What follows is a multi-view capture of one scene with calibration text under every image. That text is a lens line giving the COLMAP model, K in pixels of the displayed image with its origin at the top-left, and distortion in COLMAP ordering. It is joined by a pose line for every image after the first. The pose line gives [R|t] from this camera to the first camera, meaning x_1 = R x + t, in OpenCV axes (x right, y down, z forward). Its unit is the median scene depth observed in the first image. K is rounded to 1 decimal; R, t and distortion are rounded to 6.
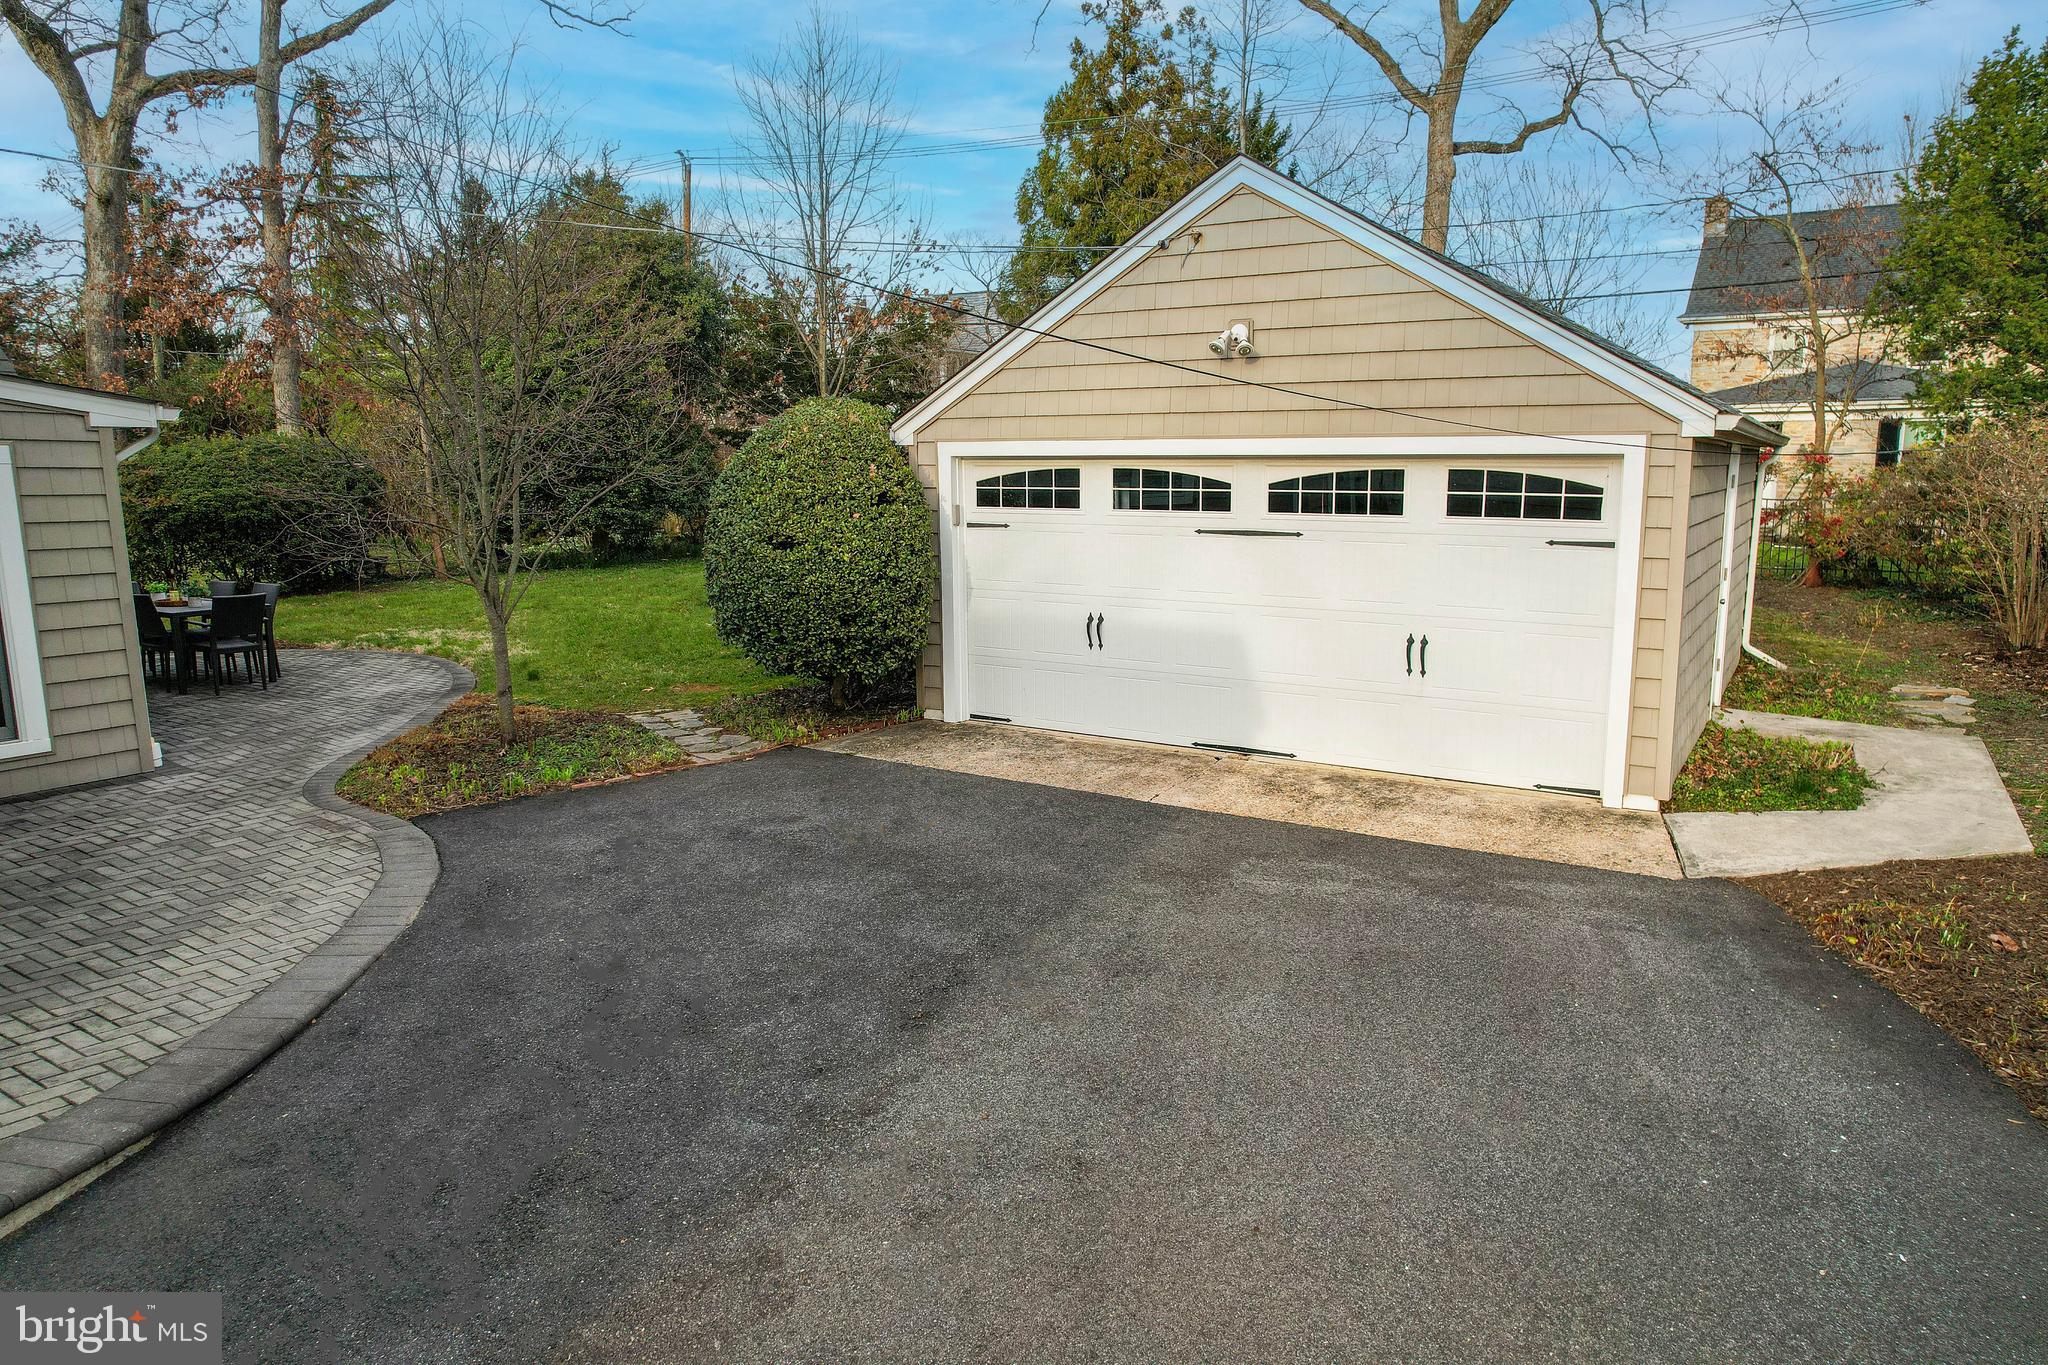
lens RADIAL K [[1309.2, 0, 1027.3], [0, 1309.2, 689.2], [0, 0, 1]] dist [-0.052175, 0.028297]
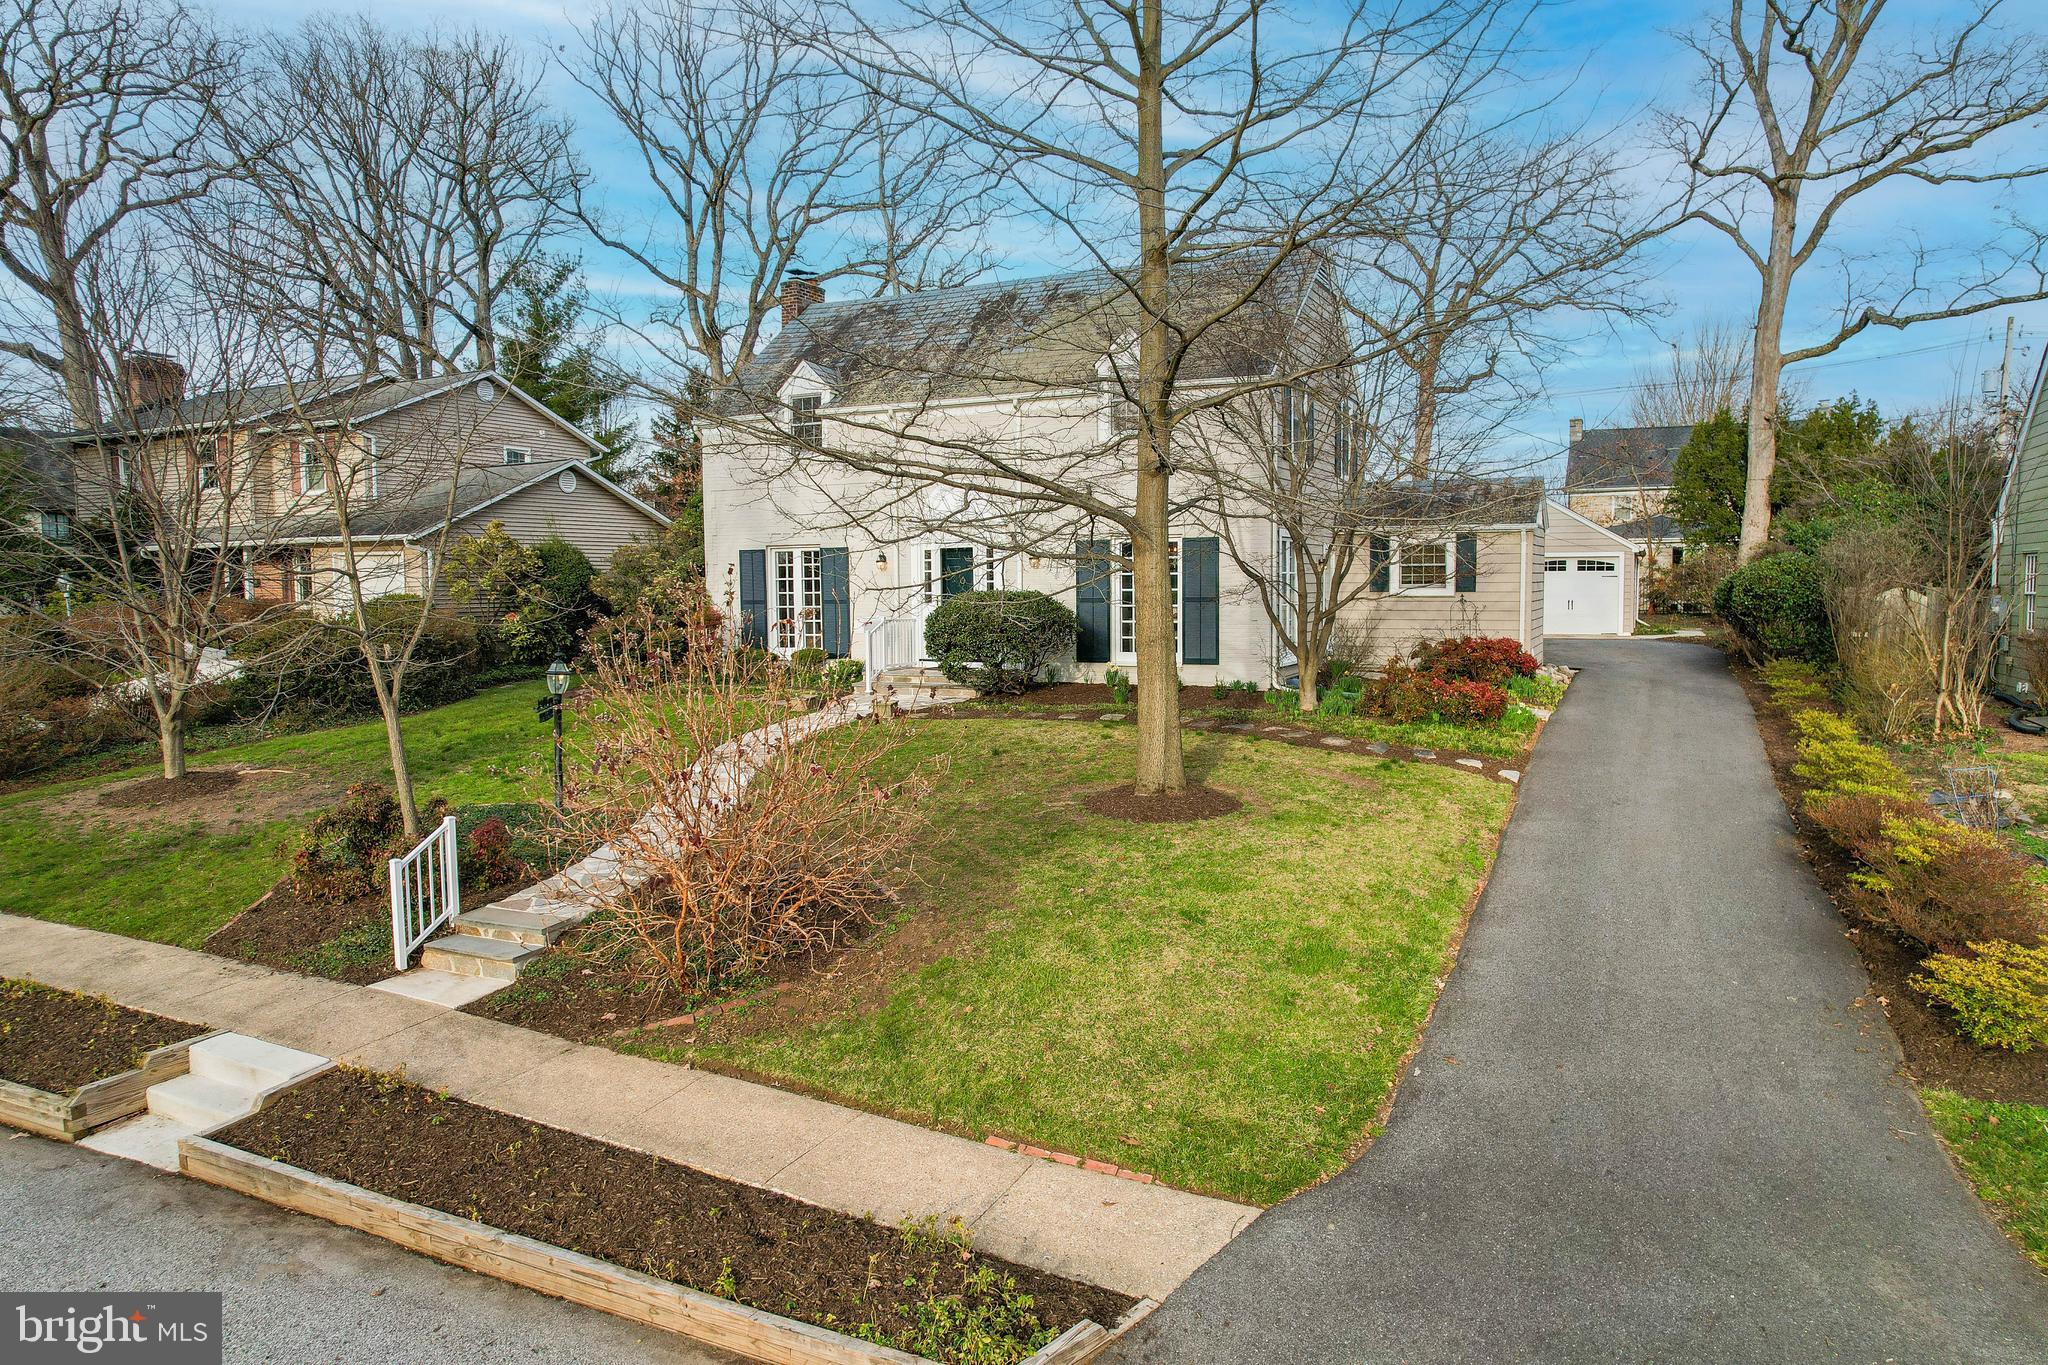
lens RADIAL K [[1309.2, 0, 1019.9], [0, 1309.2, 685.6], [0, 0, 1]] dist [-0.052175, 0.028297]
pose [[0.993748, -0.007059, 0.111422, -0.781447], [0.017543, 0.995475, -0.093393, 0.240224], [-0.110258, 0.094764, 0.989375, -1.176688]]
